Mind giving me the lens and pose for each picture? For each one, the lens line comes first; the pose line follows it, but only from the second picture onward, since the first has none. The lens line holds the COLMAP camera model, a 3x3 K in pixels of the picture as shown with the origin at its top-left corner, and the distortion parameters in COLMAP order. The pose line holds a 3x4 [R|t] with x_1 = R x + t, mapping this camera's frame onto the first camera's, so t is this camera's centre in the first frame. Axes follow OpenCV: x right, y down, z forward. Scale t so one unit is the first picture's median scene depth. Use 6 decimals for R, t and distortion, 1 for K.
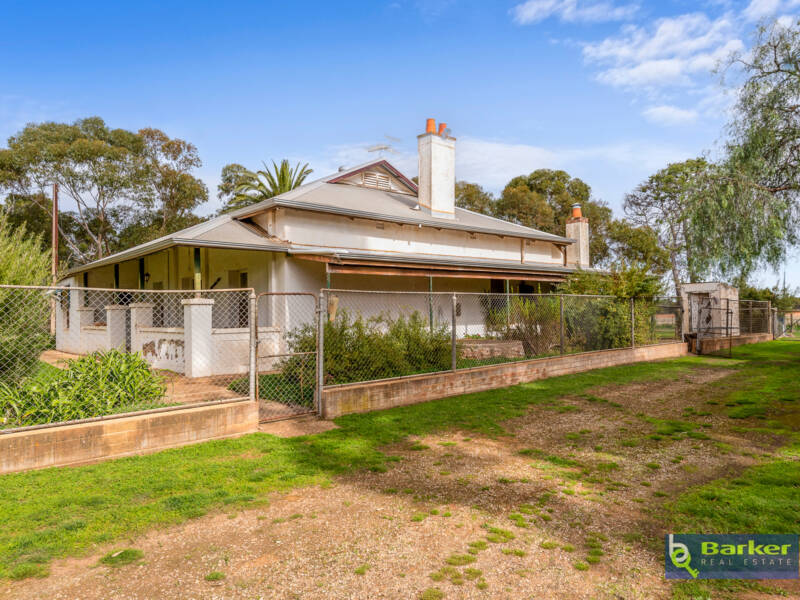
lens RADIAL K [[465.0, 0, 400.4], [0, 465.0, 300.6], [0, 0, 1]] dist [-0.001945, 0.000153]
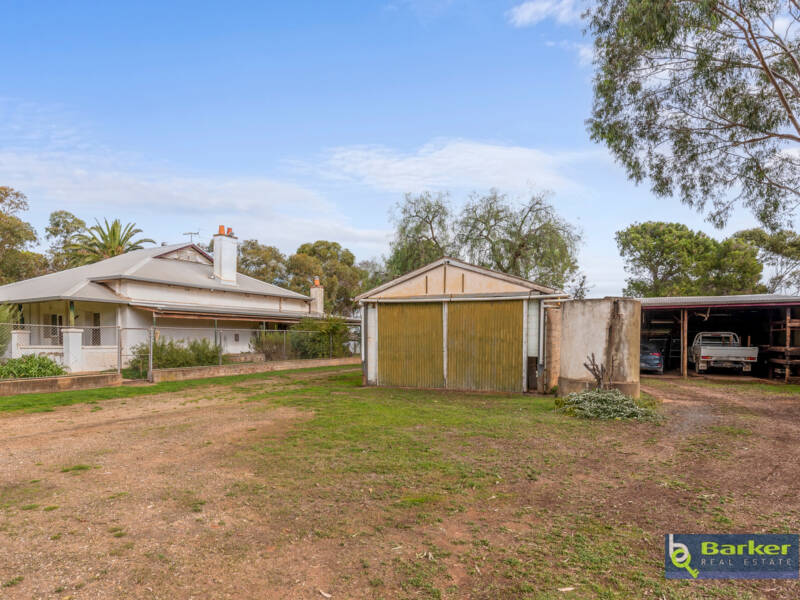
lens RADIAL K [[462.8, 0, 401.0], [0, 462.8, 343.5], [0, 0, 1]] dist [0.000464, 0.002560]
pose [[0.941925, 0.010613, 0.335655, 0.141344], [-0.019468, 0.999545, 0.023029, -0.012669], [-0.335258, -0.028226, 0.941704, -0.993887]]
